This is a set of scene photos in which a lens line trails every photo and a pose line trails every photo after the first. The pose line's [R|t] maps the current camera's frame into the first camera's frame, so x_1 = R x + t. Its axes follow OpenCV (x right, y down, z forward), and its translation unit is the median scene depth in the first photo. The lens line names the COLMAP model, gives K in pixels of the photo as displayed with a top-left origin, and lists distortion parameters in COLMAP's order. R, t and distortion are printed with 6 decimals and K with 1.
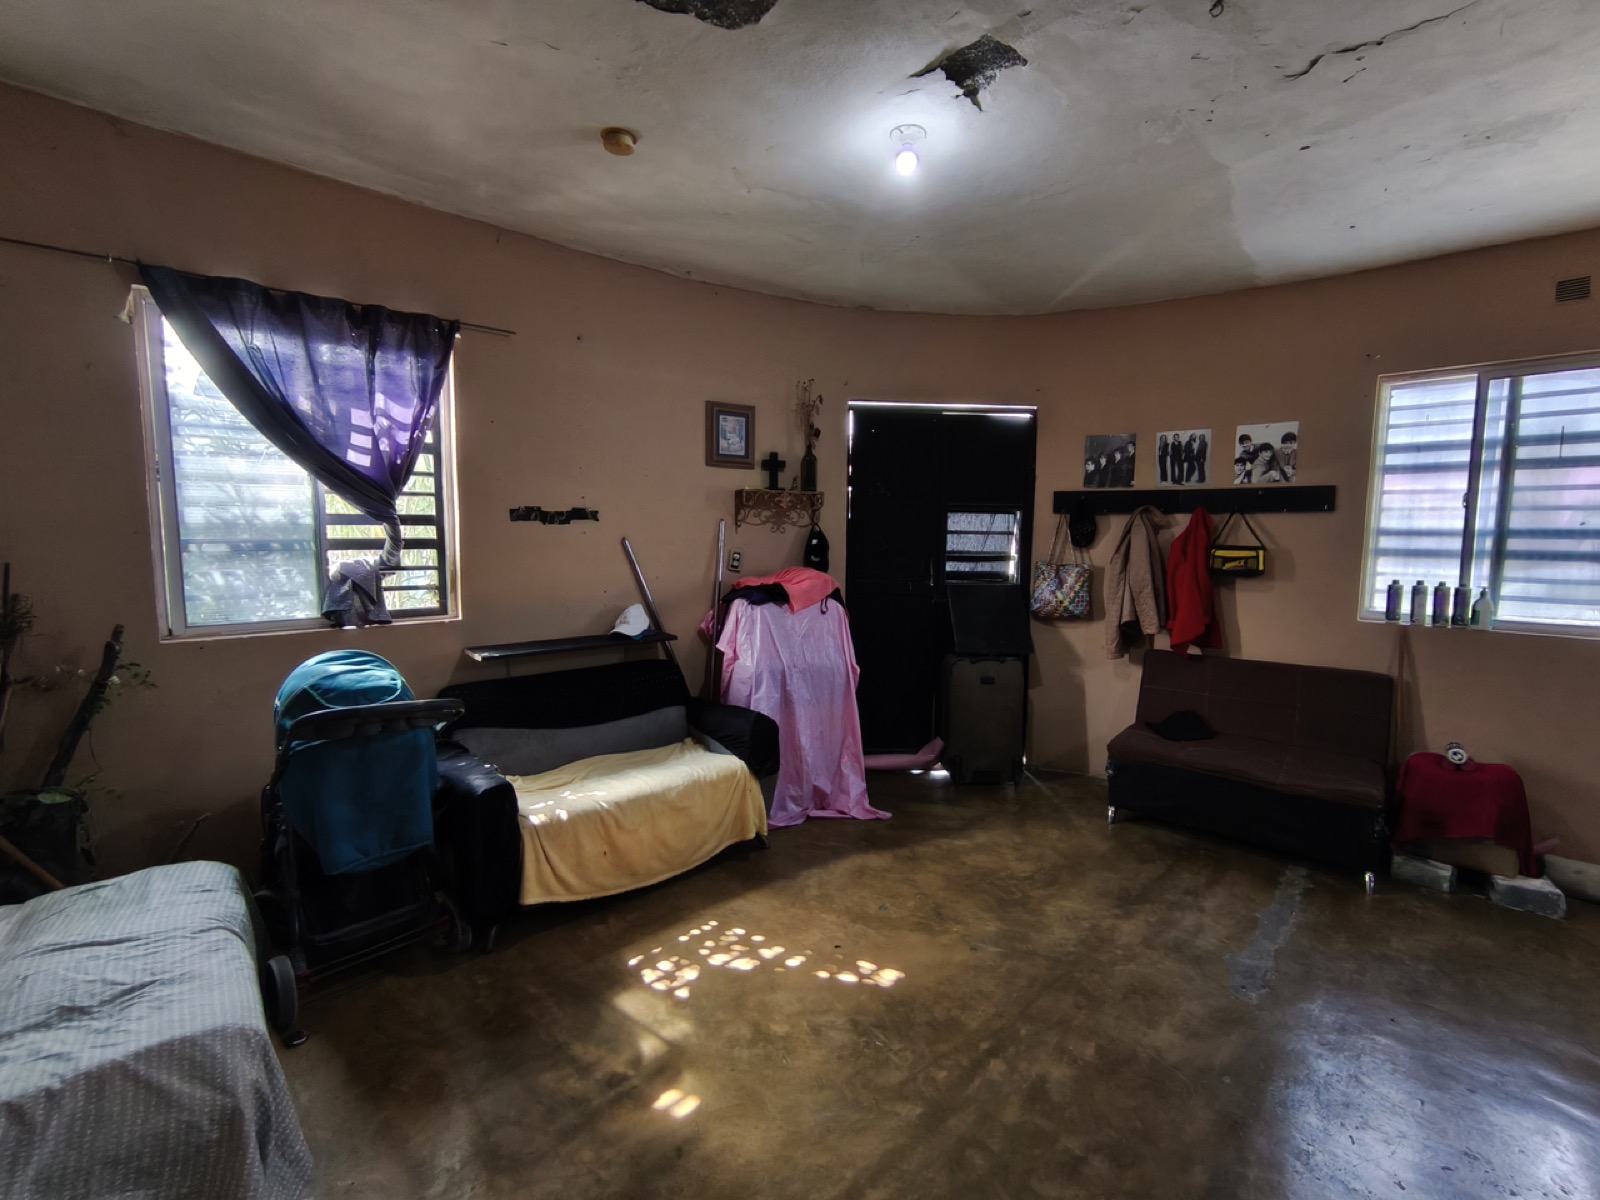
lens RADIAL K [[705.2, 0, 800.0], [0, 705.2, 600.0], [0, 0, 1]] dist [-0.001277, -0.000189]
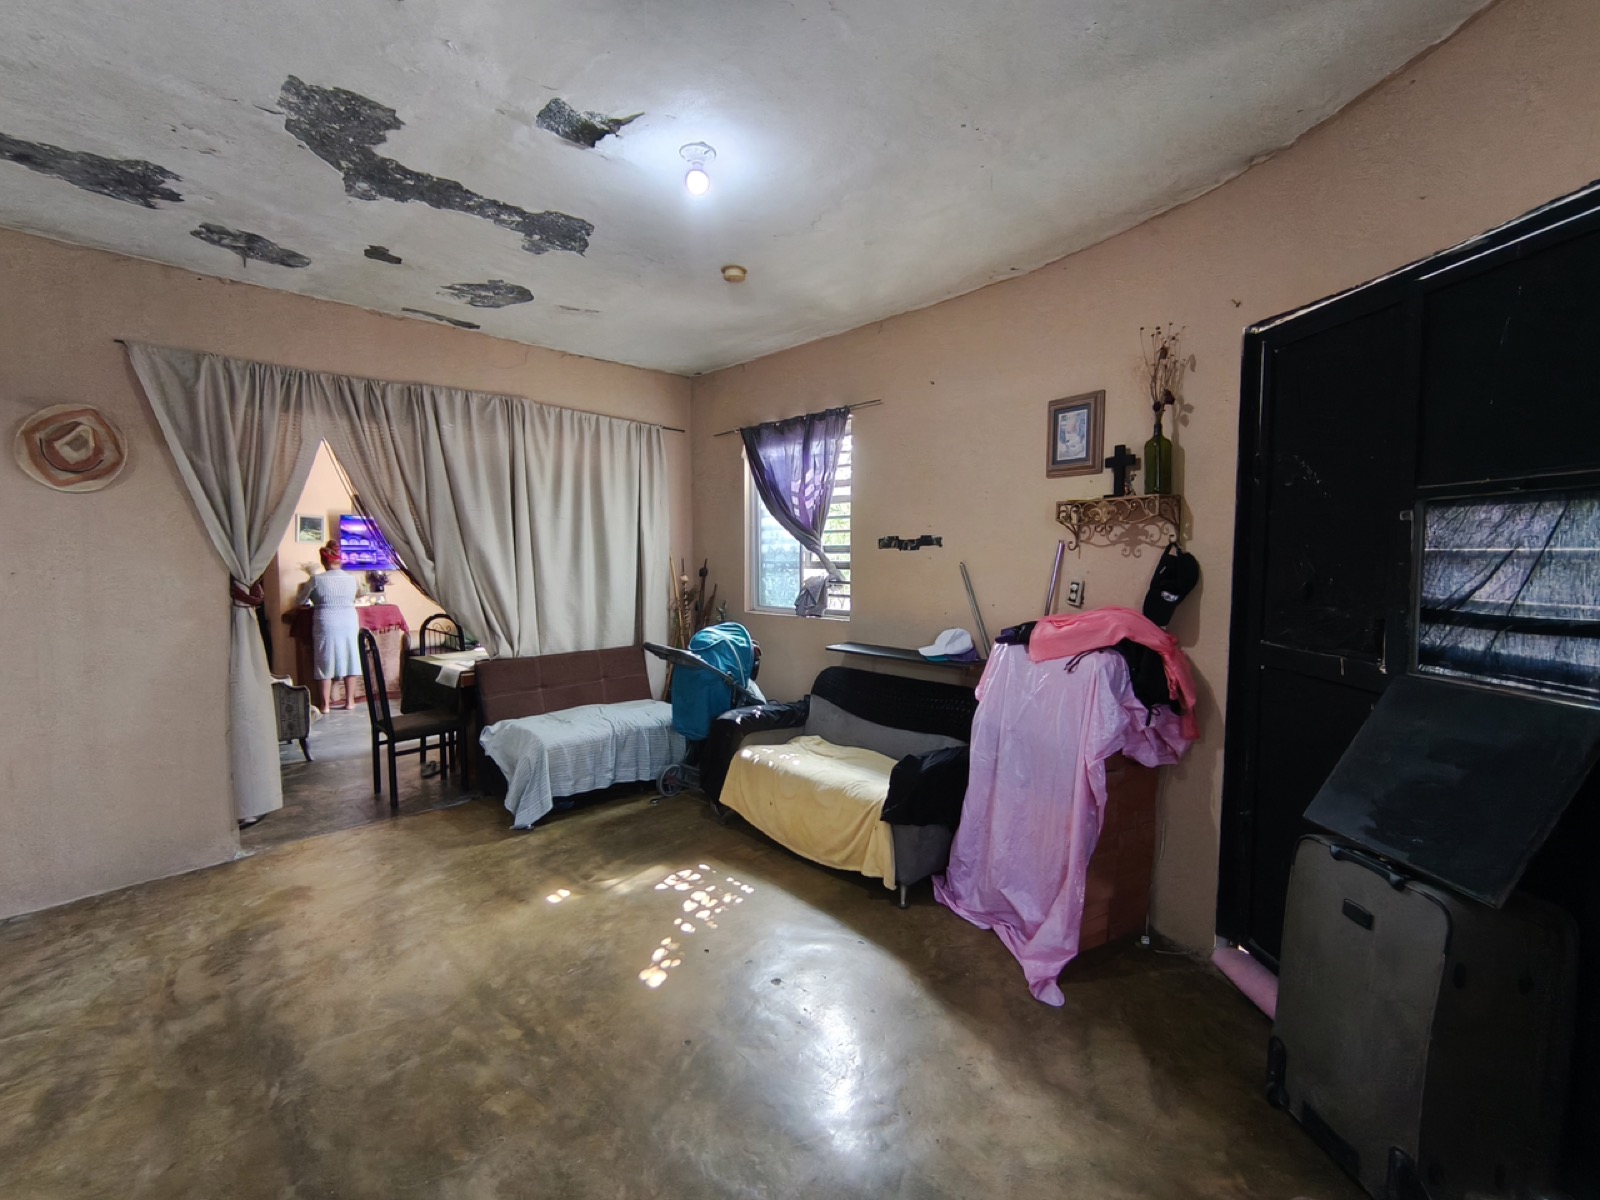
lens RADIAL K [[693.2, 0, 800.0], [0, 693.2, 600.0], [0, 0, 1]] dist [0.026543, -0.000104]
pose [[0.033893, 0.059372, -0.997660, 0.868317], [-0.095031, 0.993902, 0.055920, -0.079568], [0.994897, 0.092913, 0.039328, 0.856228]]
